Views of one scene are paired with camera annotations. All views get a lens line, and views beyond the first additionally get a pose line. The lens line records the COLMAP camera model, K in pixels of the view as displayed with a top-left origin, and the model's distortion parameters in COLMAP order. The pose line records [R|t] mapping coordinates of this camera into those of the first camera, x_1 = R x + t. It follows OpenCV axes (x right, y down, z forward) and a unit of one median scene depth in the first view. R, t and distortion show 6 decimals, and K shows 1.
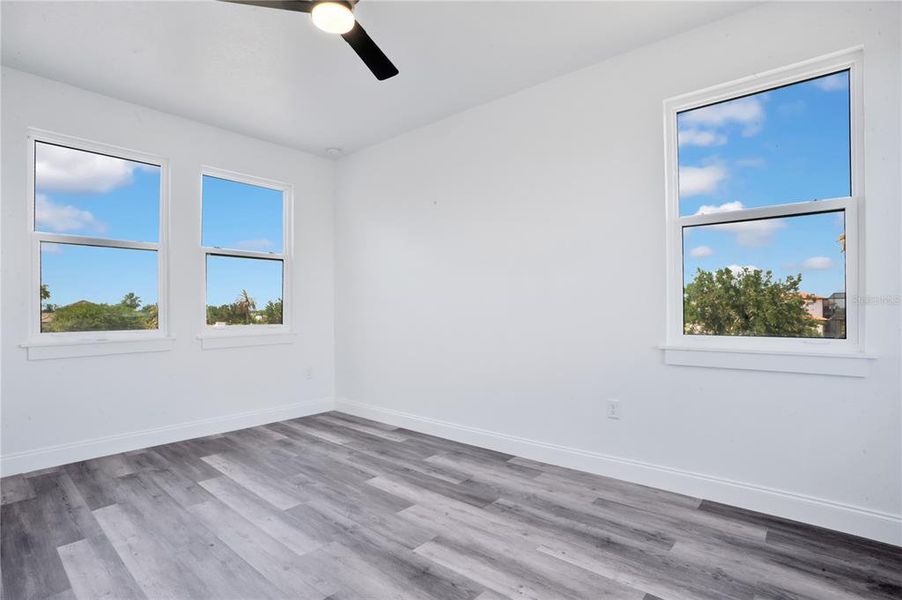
lens RADIAL K [[439.3, 0, 448.5], [0, 439.3, 296.5], [0, 0, 1]] dist [-0.039458, 0.001250]
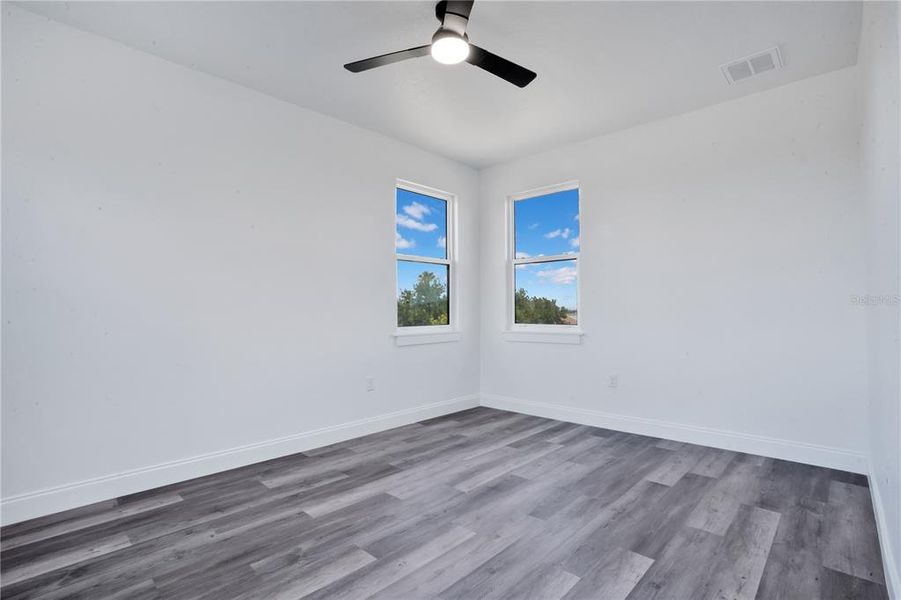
lens RADIAL K [[423.3, 0, 444.5], [0, 423.3, 300.1], [0, 0, 1]] dist [-0.050620, 0.020424]
pose [[0.055555, 0.031850, 0.997948, -1.006021], [-0.029109, 0.999118, -0.030267, 0.023944], [-0.998031, -0.027368, 0.056433, 0.724839]]
